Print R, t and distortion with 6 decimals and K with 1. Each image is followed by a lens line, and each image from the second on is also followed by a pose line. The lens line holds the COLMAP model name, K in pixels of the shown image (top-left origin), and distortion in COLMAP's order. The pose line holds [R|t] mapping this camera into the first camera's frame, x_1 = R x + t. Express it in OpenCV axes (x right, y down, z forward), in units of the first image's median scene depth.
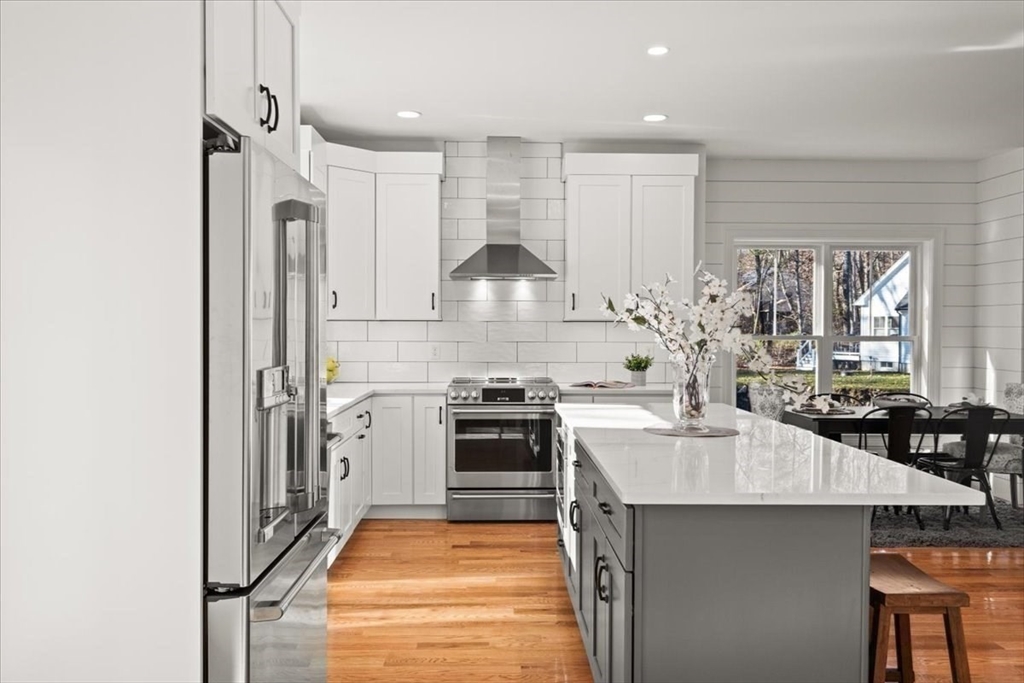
lens RADIAL K [[713.9, 0, 512.0], [0, 713.9, 341.5], [0, 0, 1]] dist [0.029266, 0.000391]
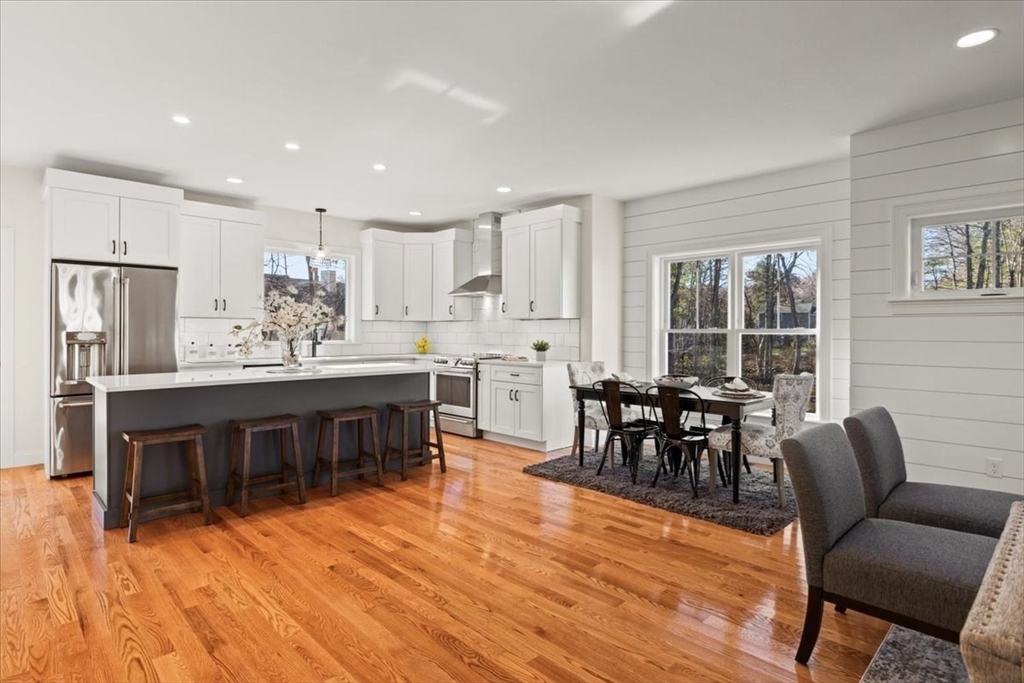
lens RADIAL K [[530.5, 0, 512.0], [0, 530.5, 331.8], [0, 0, 1]] dist [0.001903, 0.000892]
pose [[0.682483, 0.001850, -0.730899, 1.000707], [-0.017888, 0.999740, -0.014172, 0.016575], [0.730682, 0.022746, 0.682339, 0.192325]]
